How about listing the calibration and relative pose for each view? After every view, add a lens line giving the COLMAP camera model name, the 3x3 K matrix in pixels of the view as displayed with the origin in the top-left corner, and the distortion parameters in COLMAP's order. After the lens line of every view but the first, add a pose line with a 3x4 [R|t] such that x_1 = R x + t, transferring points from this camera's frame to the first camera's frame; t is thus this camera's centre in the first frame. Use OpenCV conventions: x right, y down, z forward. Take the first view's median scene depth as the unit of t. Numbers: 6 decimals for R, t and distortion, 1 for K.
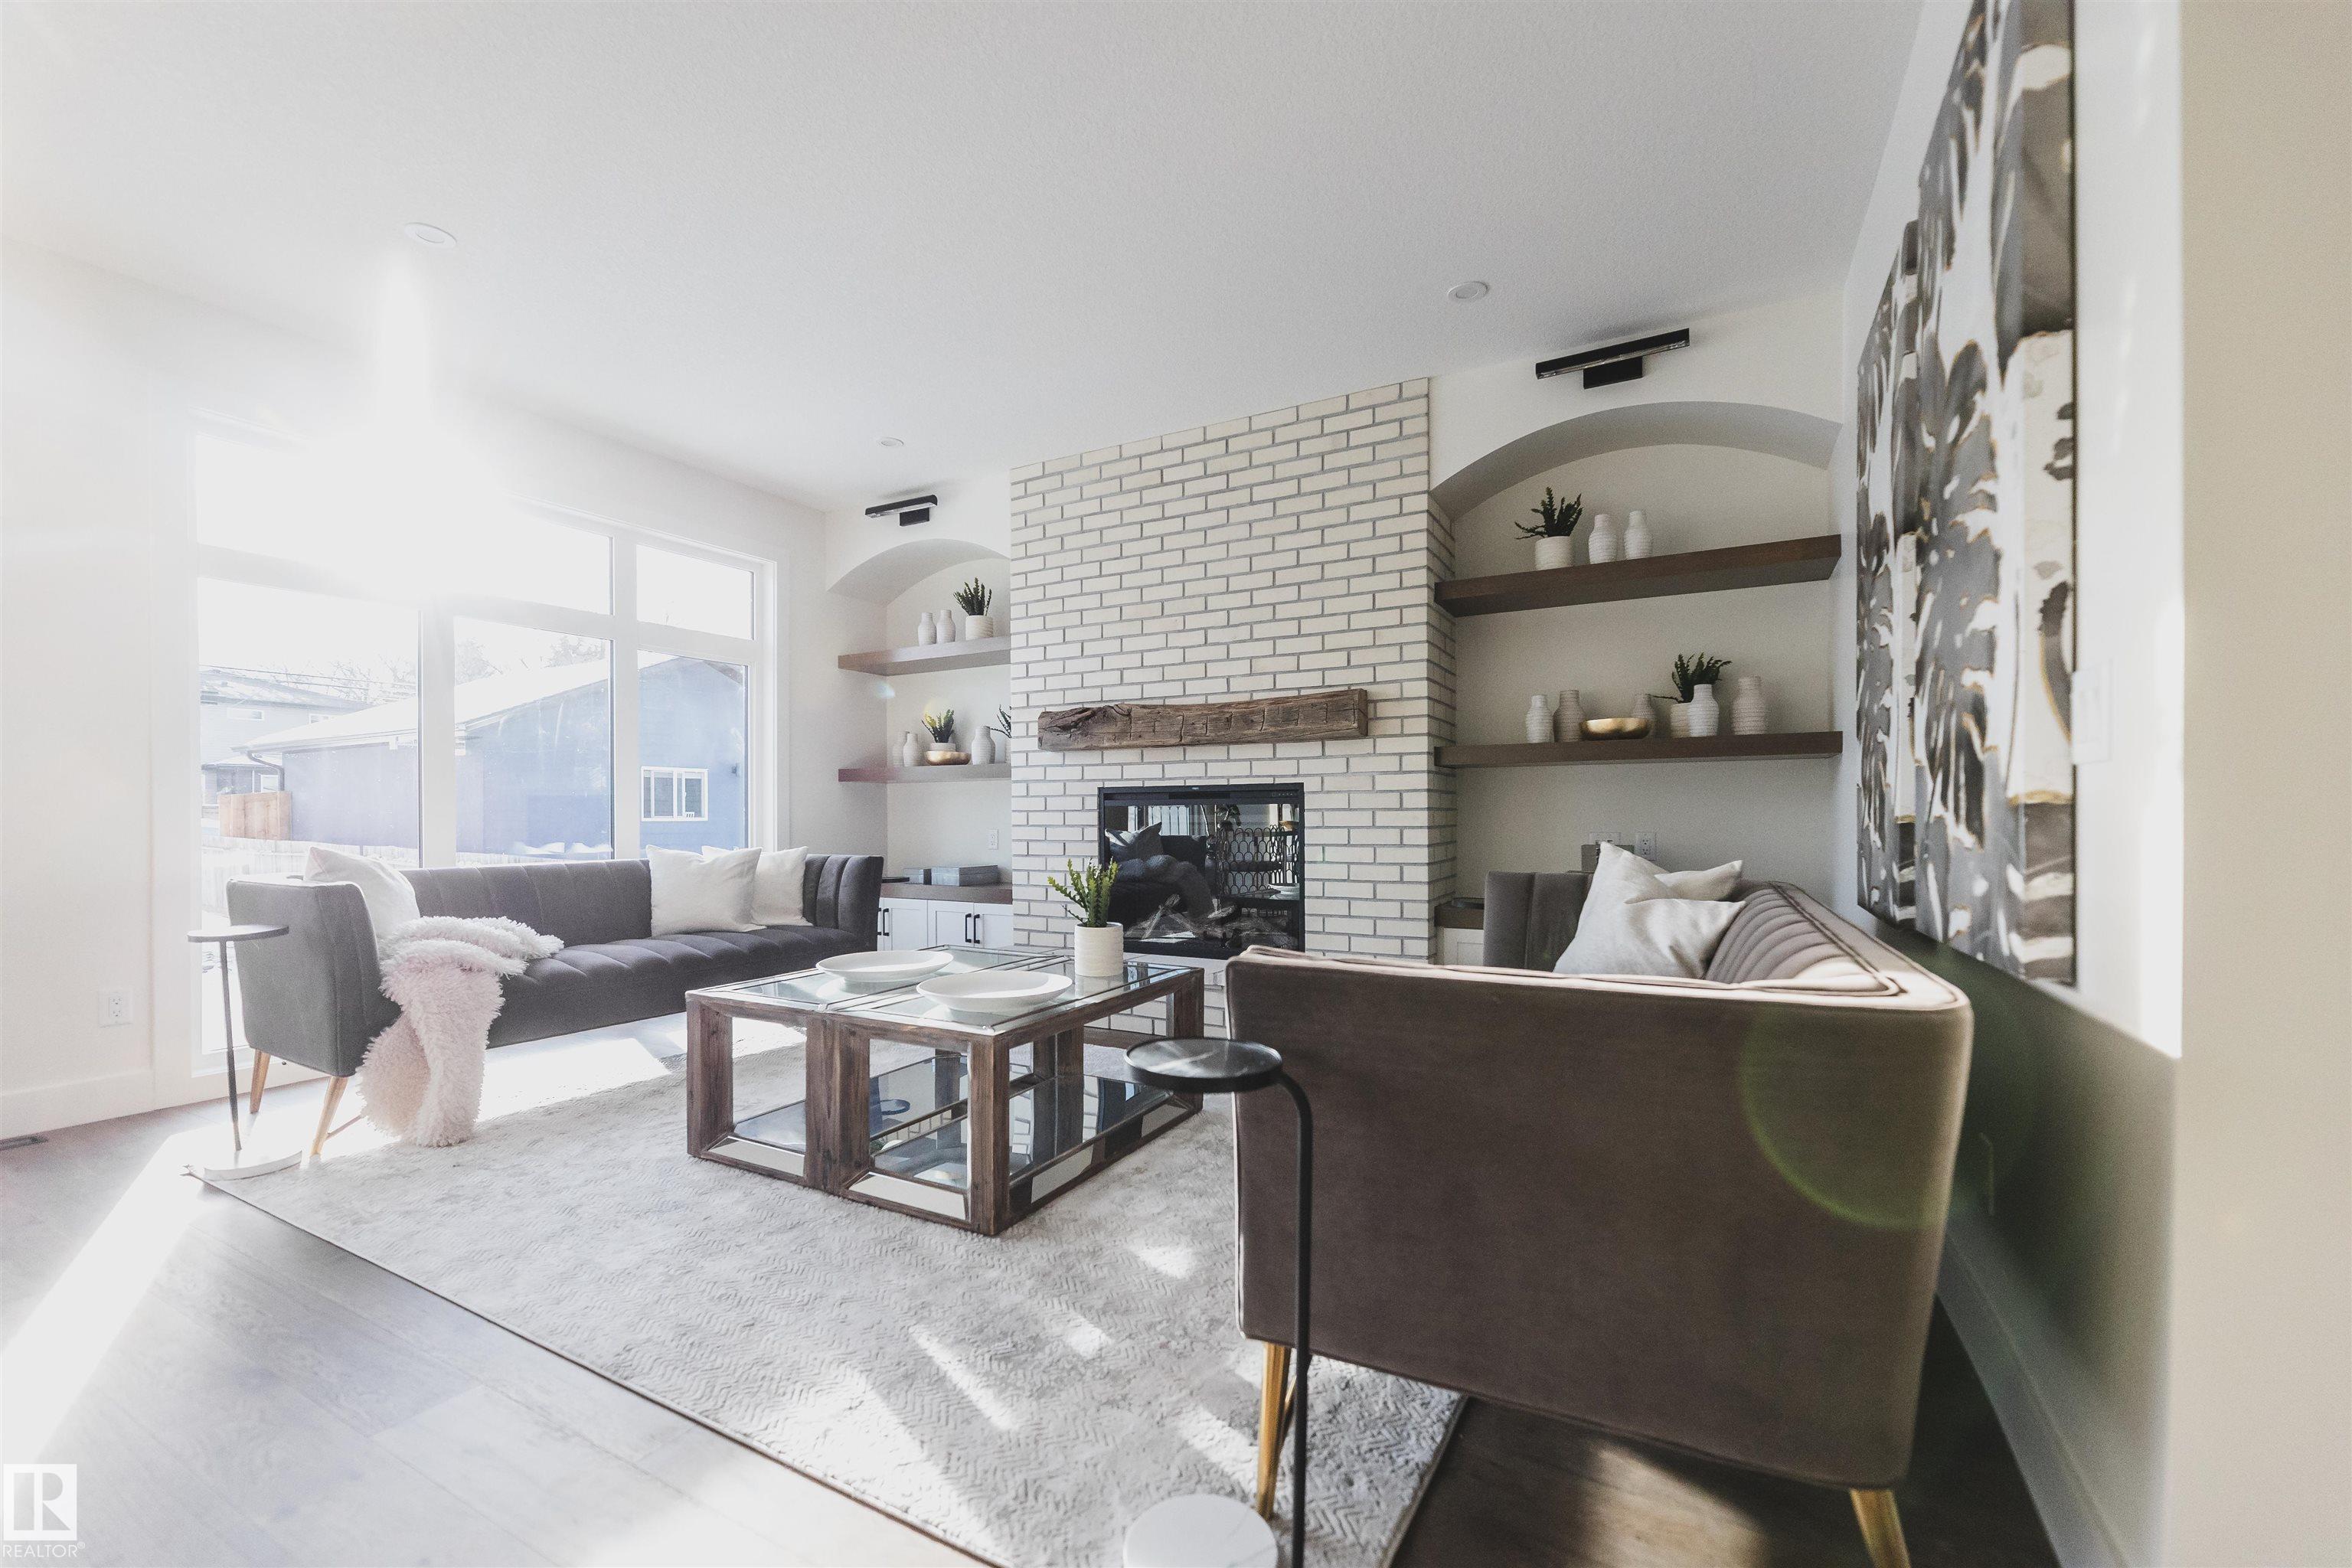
lens RADIAL K [[968.6, 0, 1171.7], [0, 968.6, 807.7], [0, 0, 1]] dist [0.002312, 0.000067]
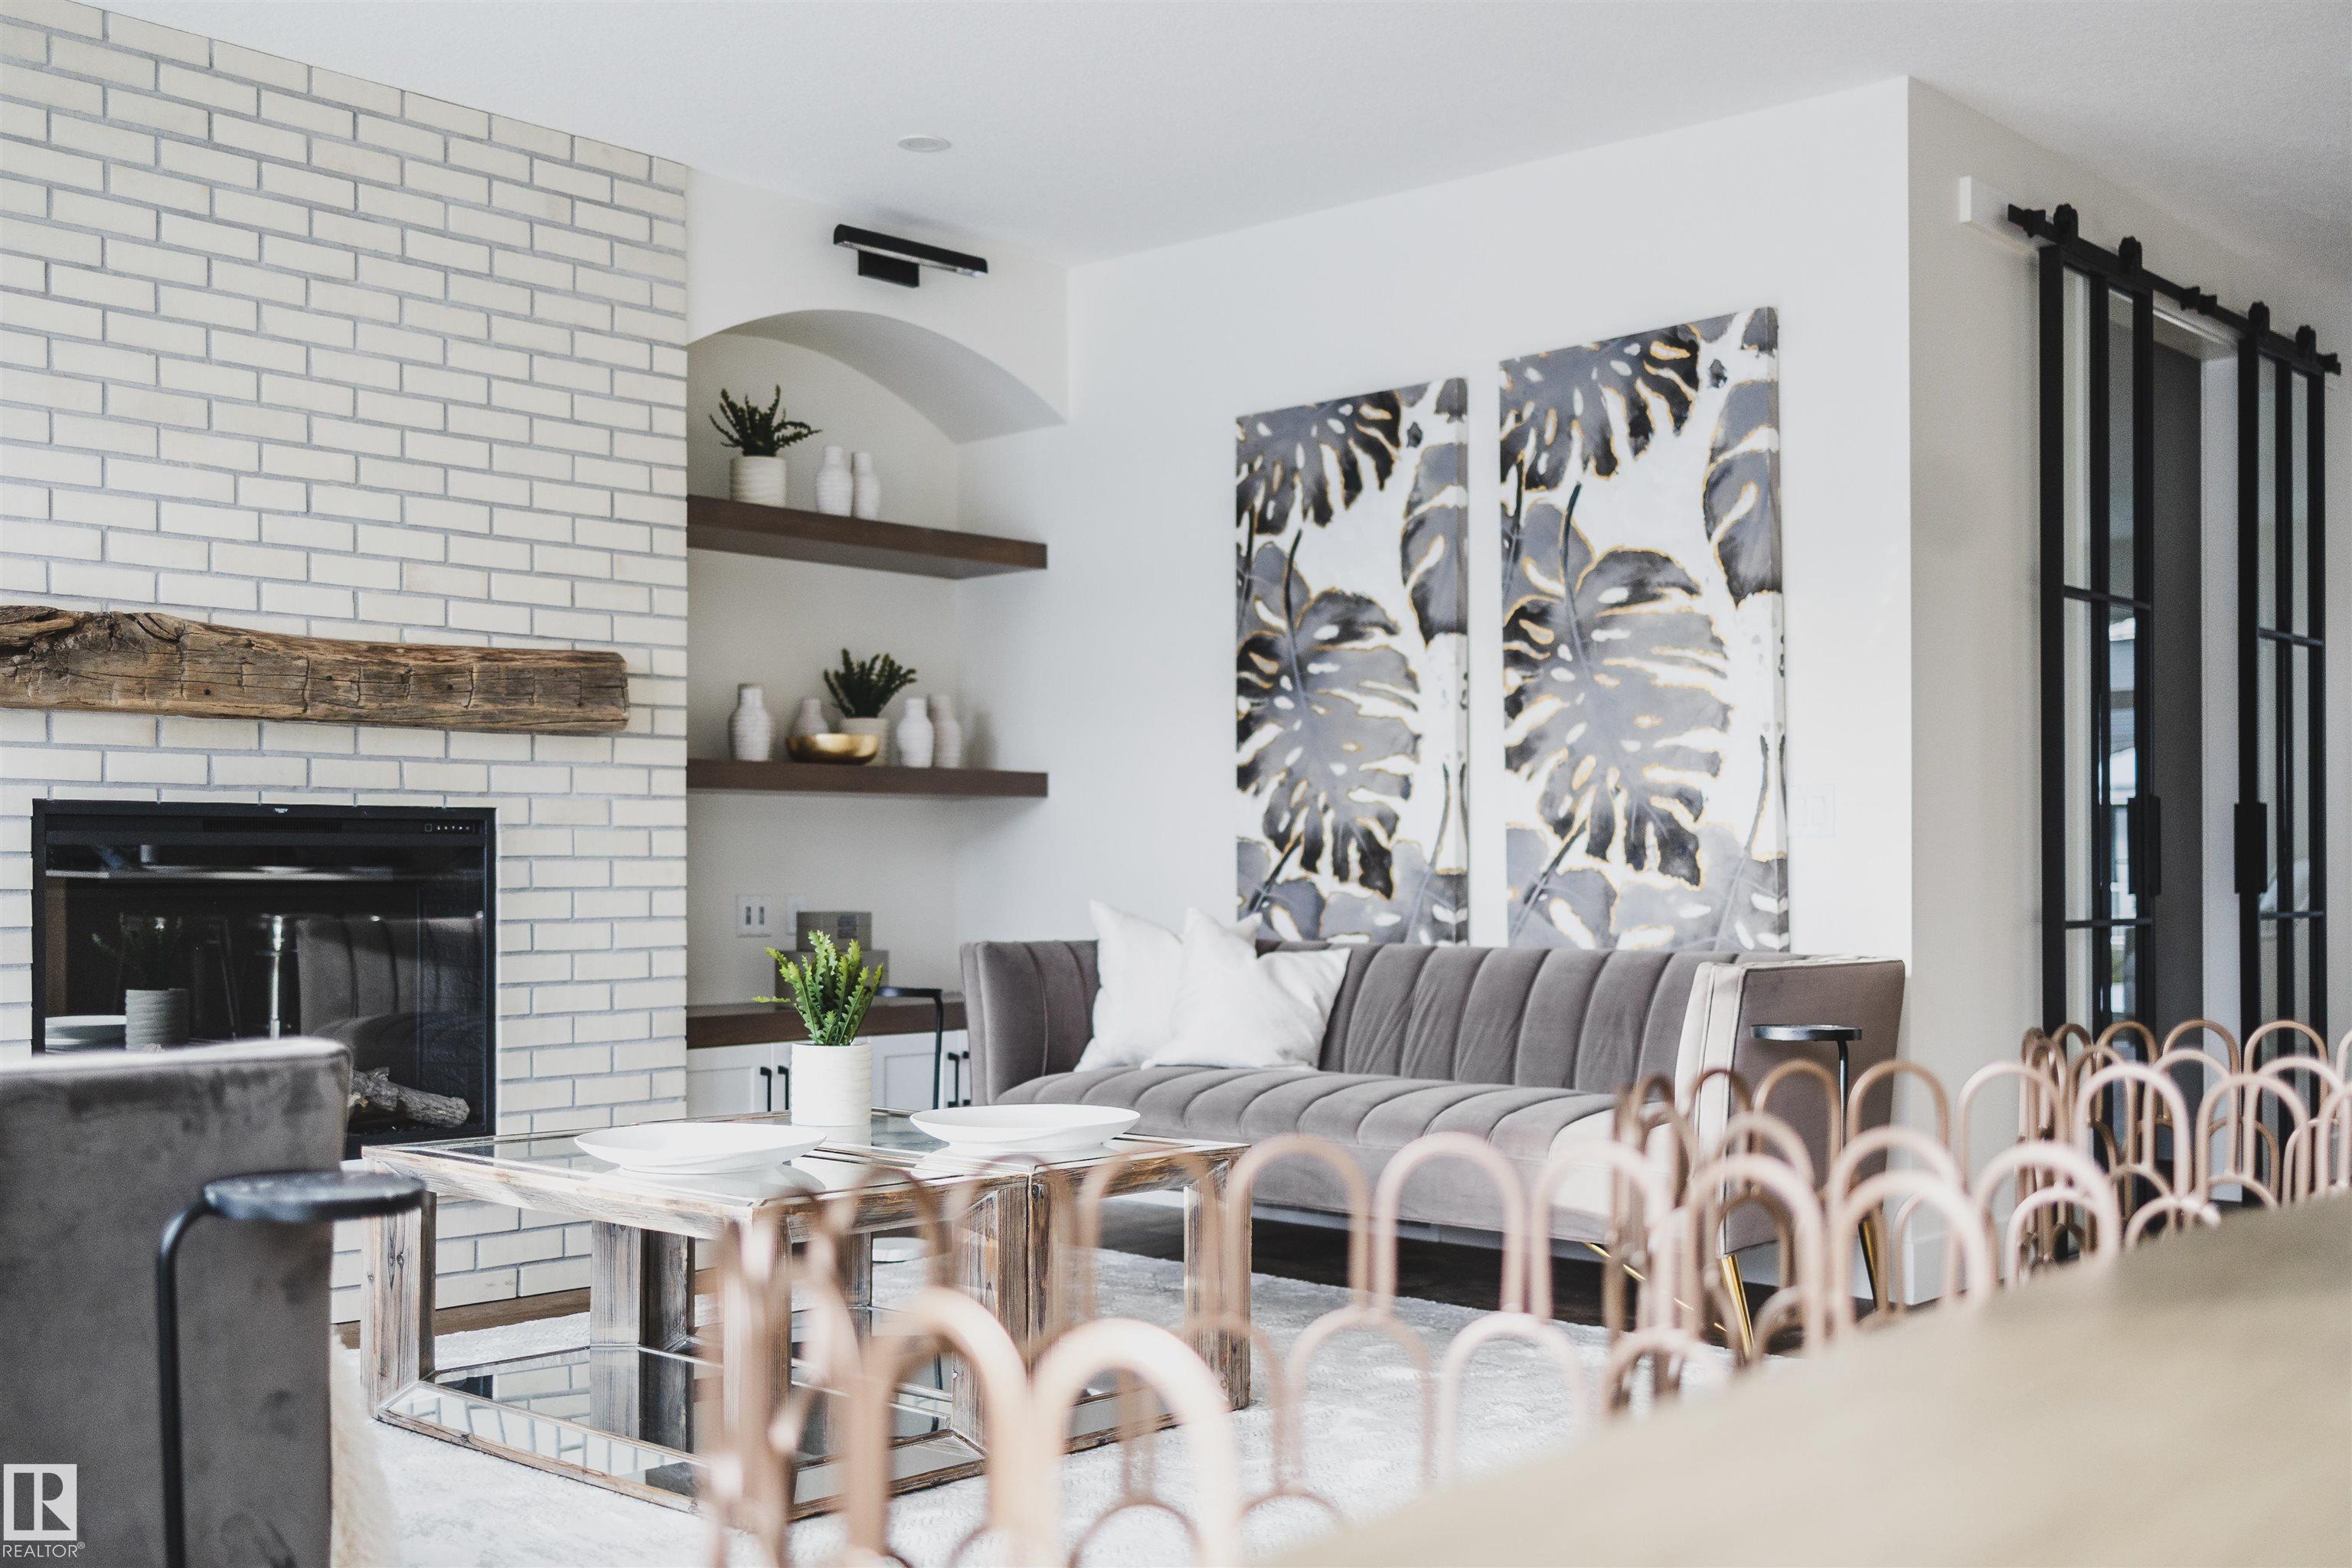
lens RADIAL K [[2366.0, 0, 1175.2], [0, 2366.0, 788.4], [0, 0, 1]] dist [0.017065, 0.000000]
pose [[0.231801, 0.038084, 0.972017, -1.097942], [-0.005774, 0.999270, -0.037775, 0.011734], [-0.972746, 0.003144, 0.231852, 0.331032]]
